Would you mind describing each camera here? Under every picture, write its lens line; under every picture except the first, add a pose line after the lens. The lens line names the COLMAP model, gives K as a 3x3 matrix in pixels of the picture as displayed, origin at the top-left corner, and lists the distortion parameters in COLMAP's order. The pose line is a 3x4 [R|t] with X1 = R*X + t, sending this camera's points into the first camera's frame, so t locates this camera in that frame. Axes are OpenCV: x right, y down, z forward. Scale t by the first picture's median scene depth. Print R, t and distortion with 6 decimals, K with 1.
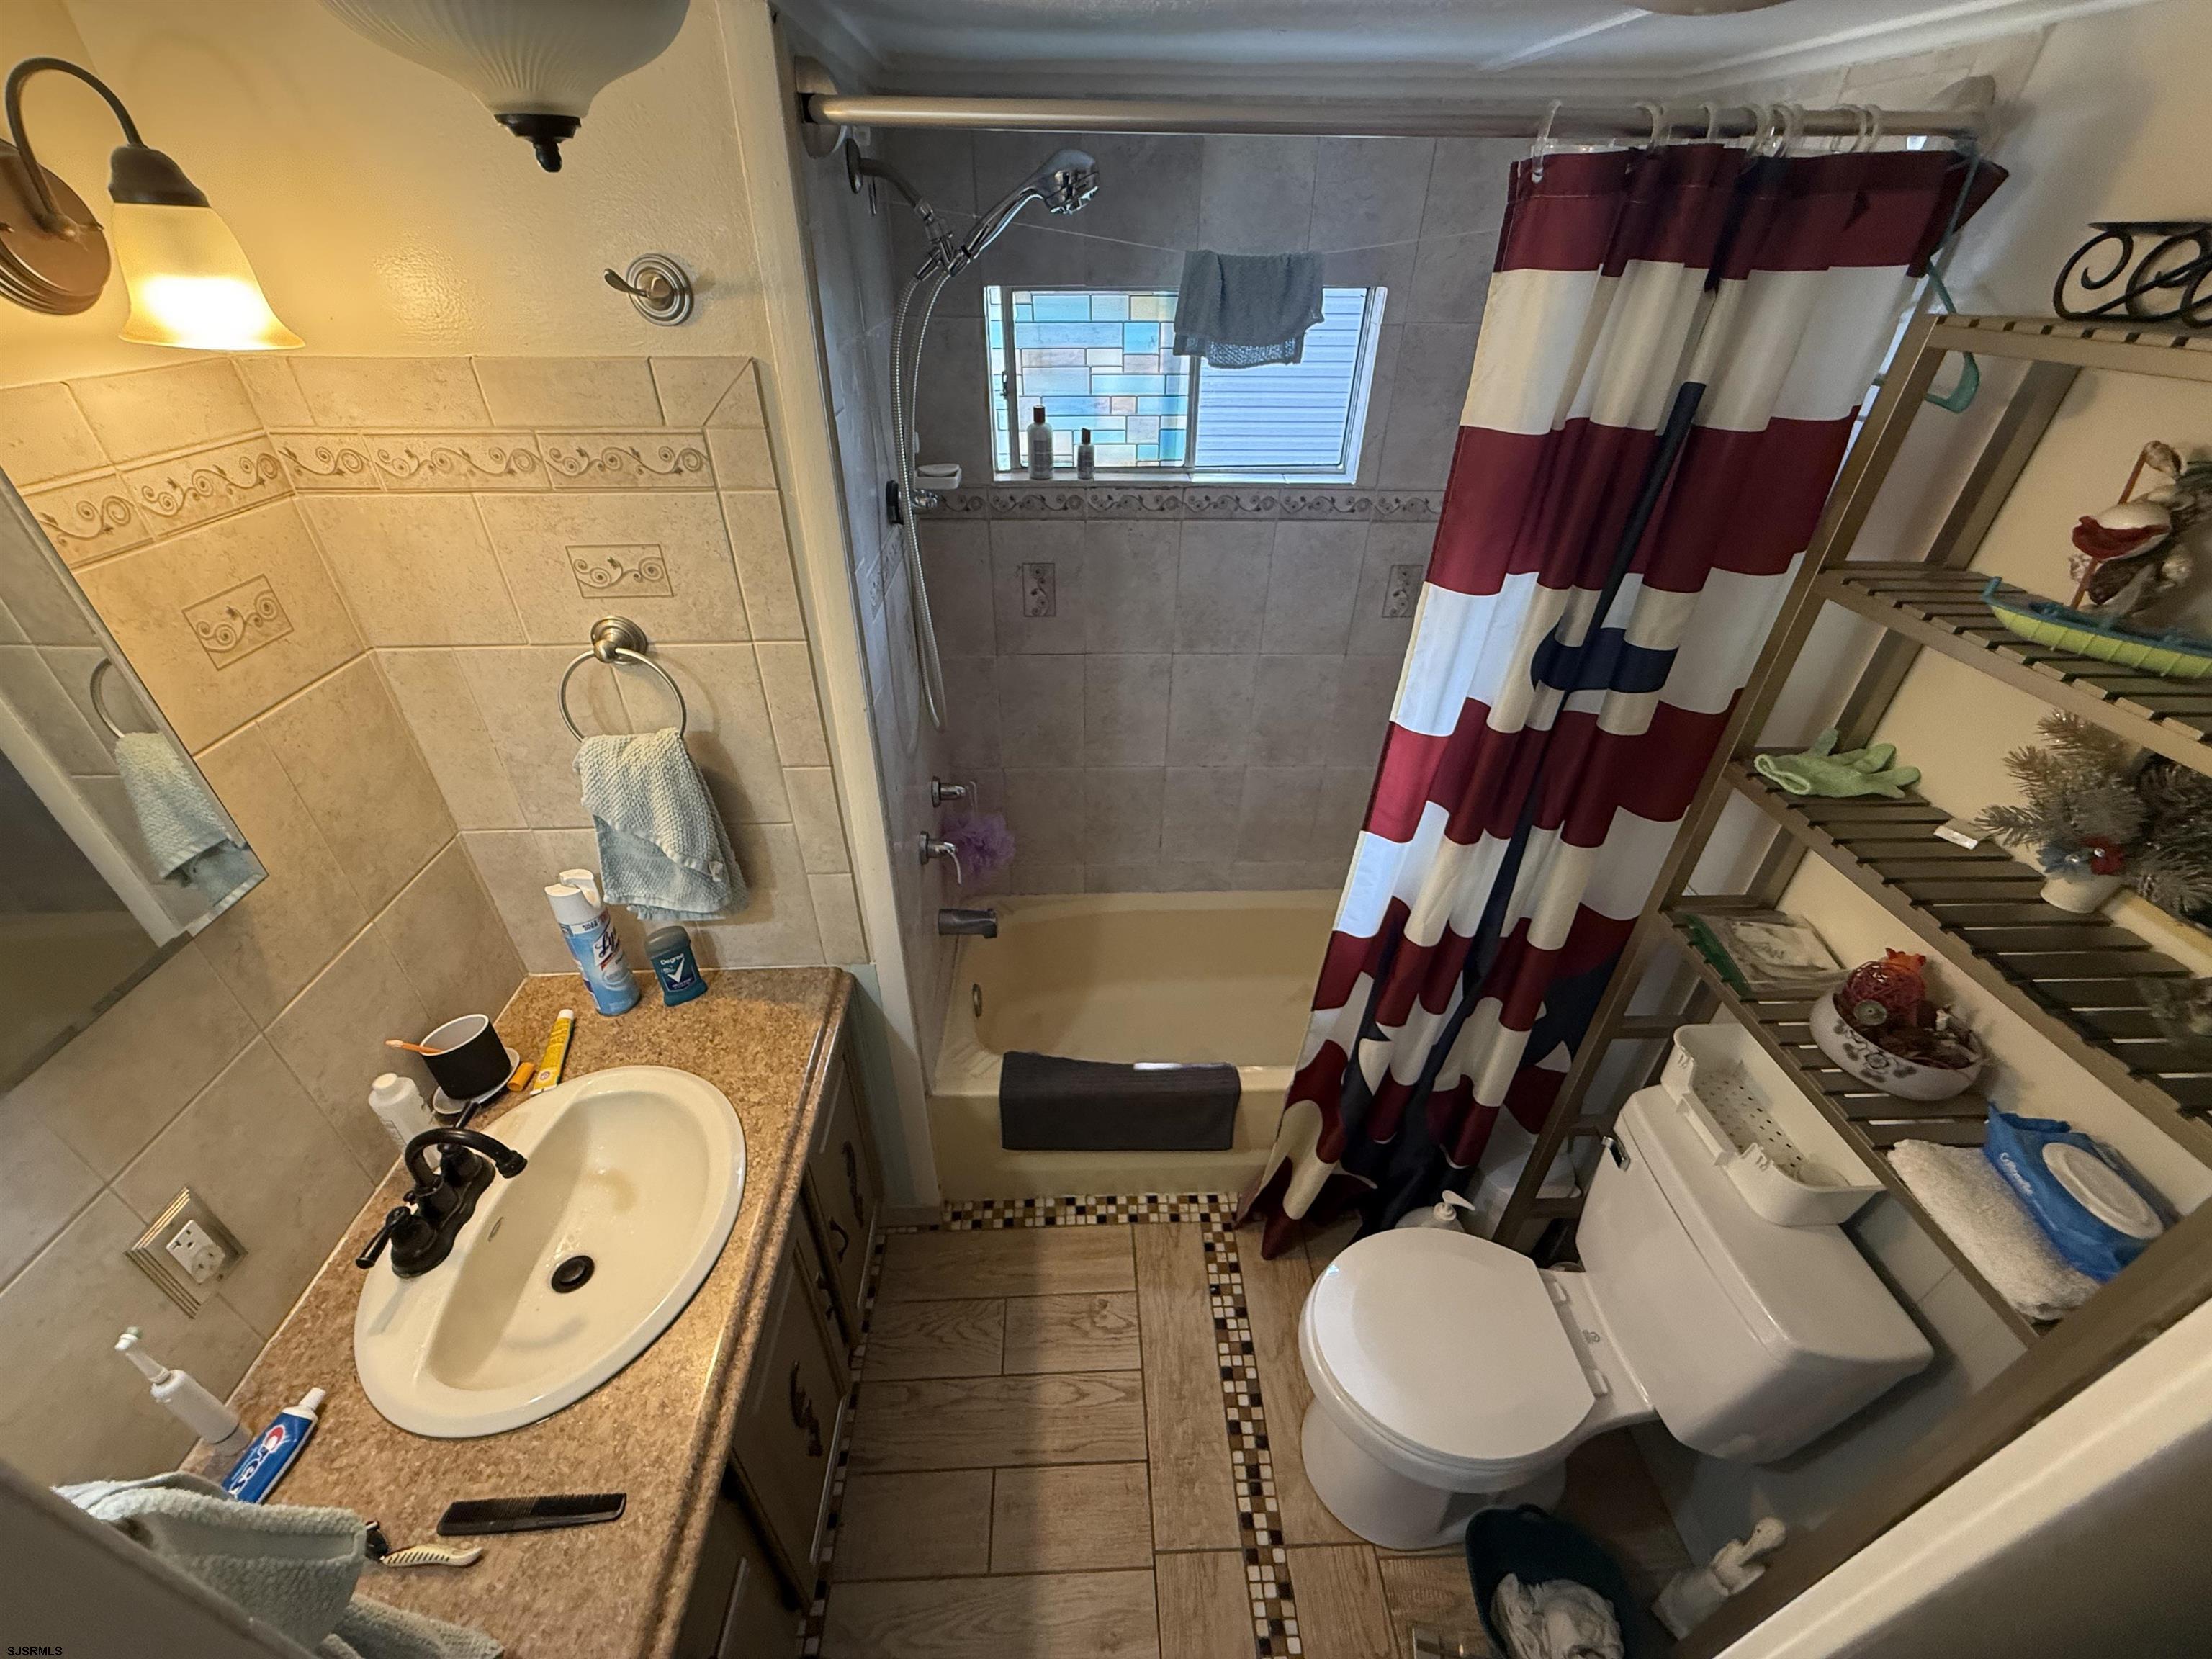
lens RADIAL K [[883.3, 0, 1103.8], [0, 883.3, 826.2], [0, 0, 1]] dist [0.000834, 0.000822]
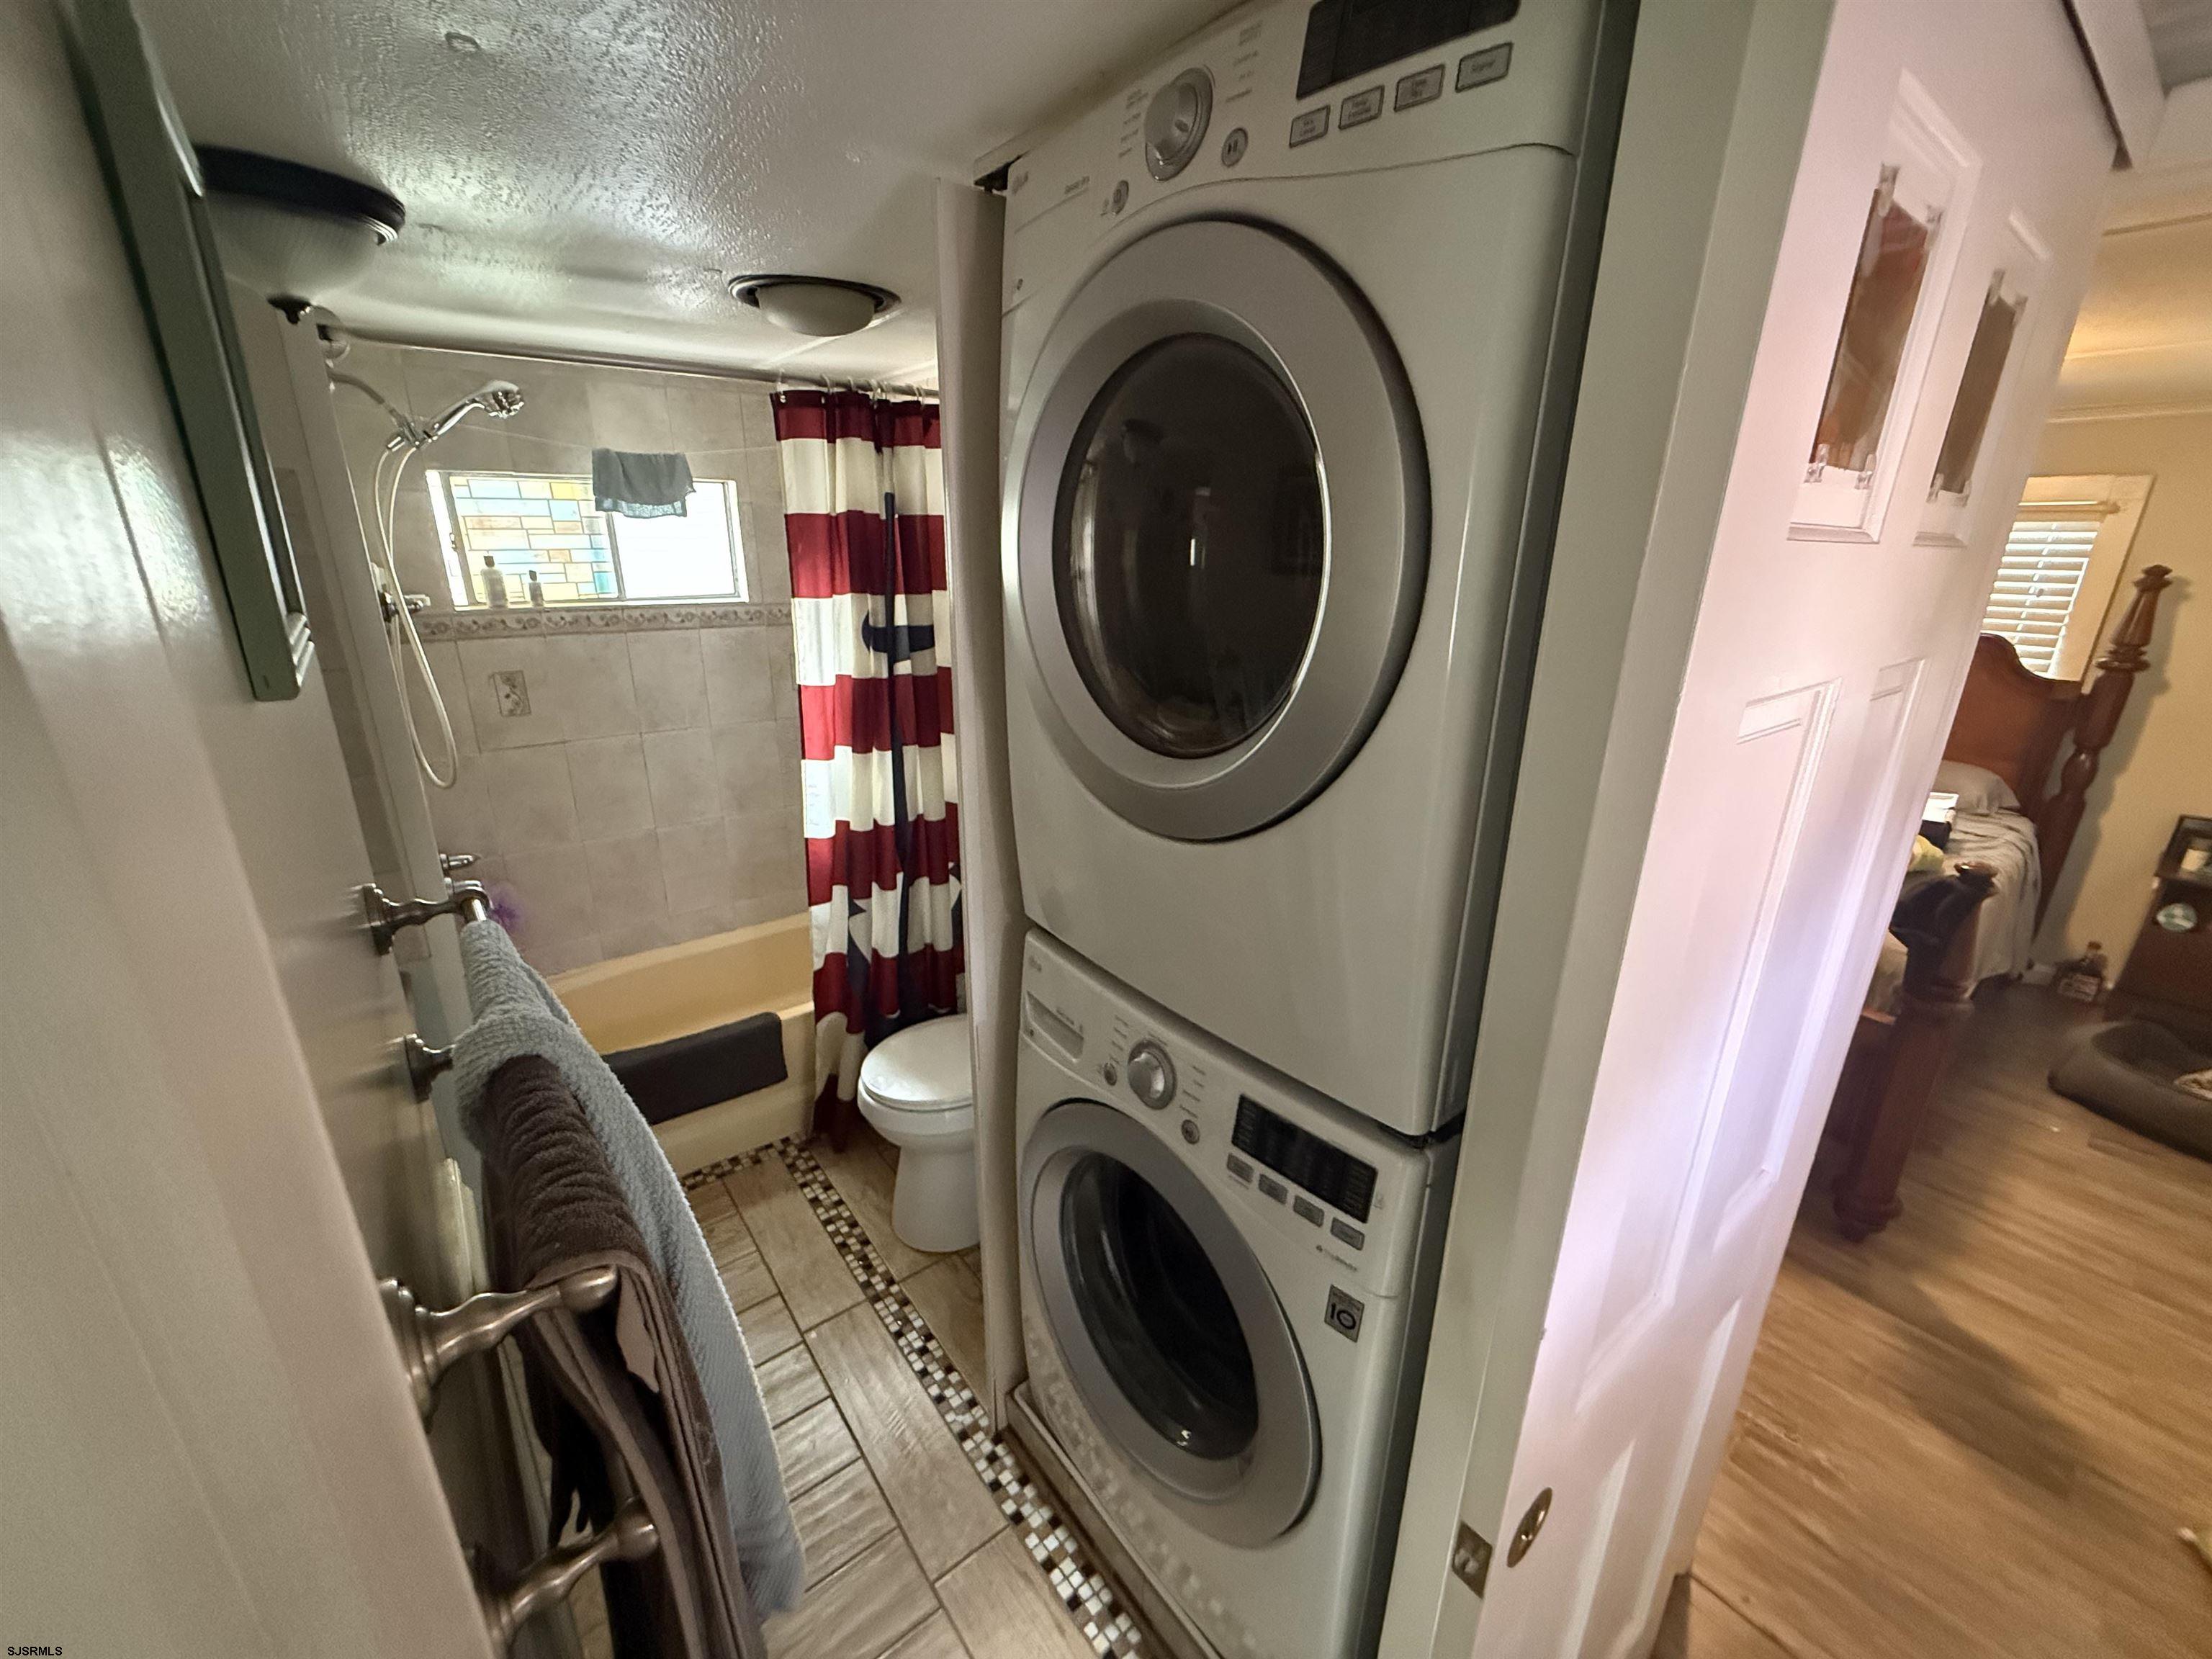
lens RADIAL K [[883.3, 0, 1099.6], [0, 883.3, 826.5], [0, 0, 1]] dist [0.000834, 0.000822]
pose [[0.812106, -0.189659, 0.551828, -0.135031], [0.329063, 0.929835, -0.164694, 0.425584], [-0.481873, 0.315336, 0.817534, -0.405173]]
